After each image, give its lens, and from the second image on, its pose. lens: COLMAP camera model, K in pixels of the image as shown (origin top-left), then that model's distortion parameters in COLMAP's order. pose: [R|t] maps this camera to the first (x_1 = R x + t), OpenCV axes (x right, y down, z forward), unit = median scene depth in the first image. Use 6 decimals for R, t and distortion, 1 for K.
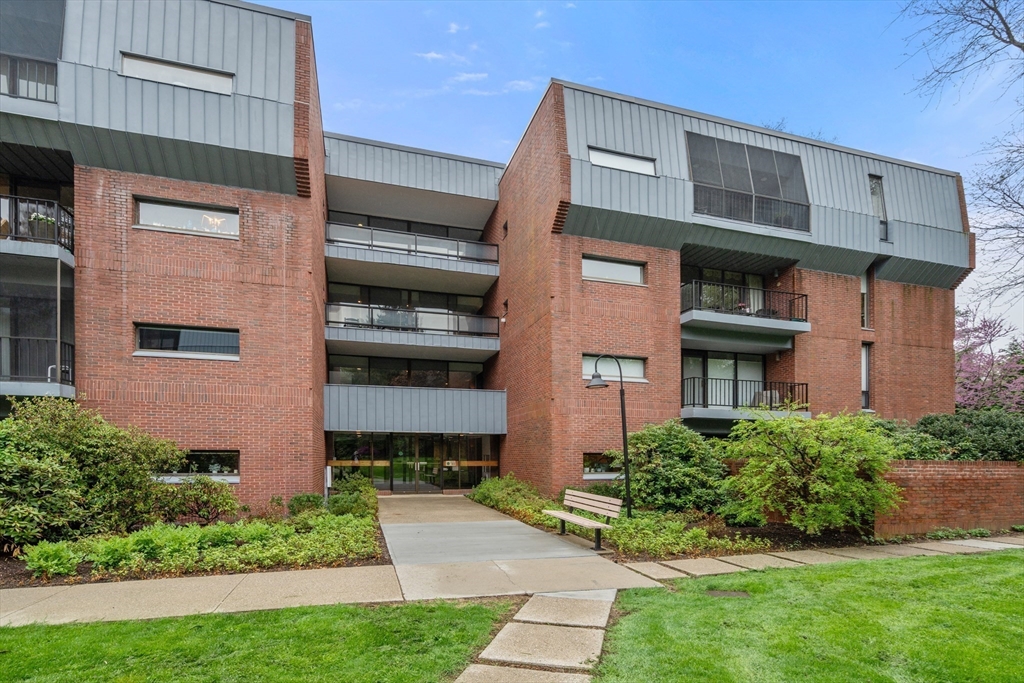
lens RADIAL K [[510.4, 0, 512.4], [0, 510.4, 353.2], [0, 0, 1]] dist [-0.000179, 0.000105]
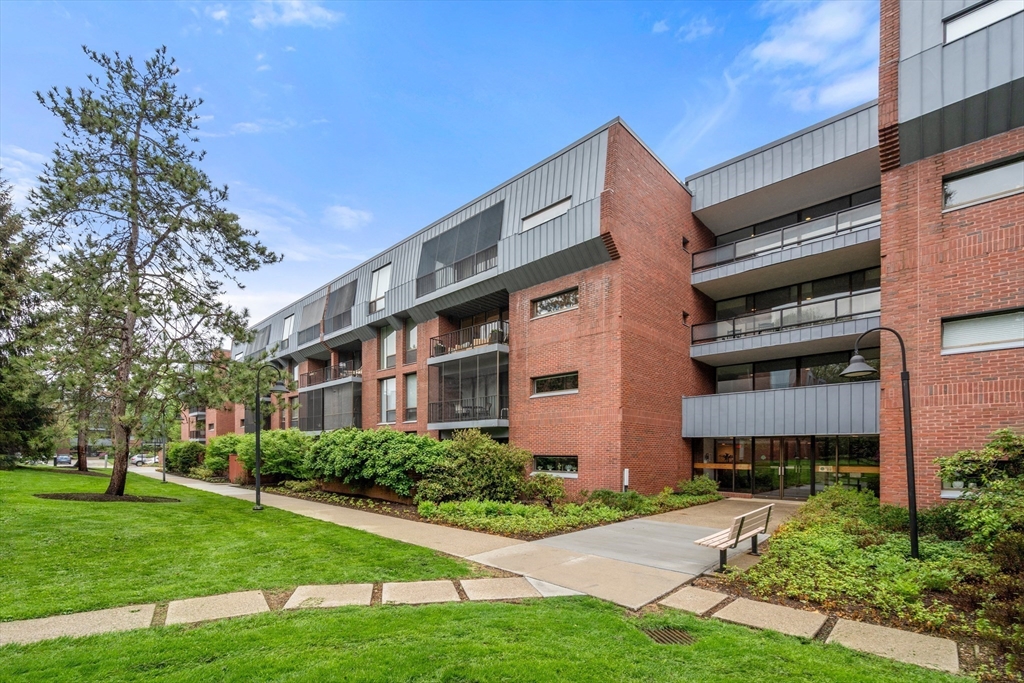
lens RADIAL K [[470.8, 0, 512.5], [0, 470.8, 341.9], [0, 0, 1]] dist [0.000458, 0.000149]
pose [[0.457835, -0.205181, -0.865036, 0.528496], [0.167778, 0.975461, -0.142574, 0.030874], [0.873062, -0.079859, 0.481025, 0.196770]]
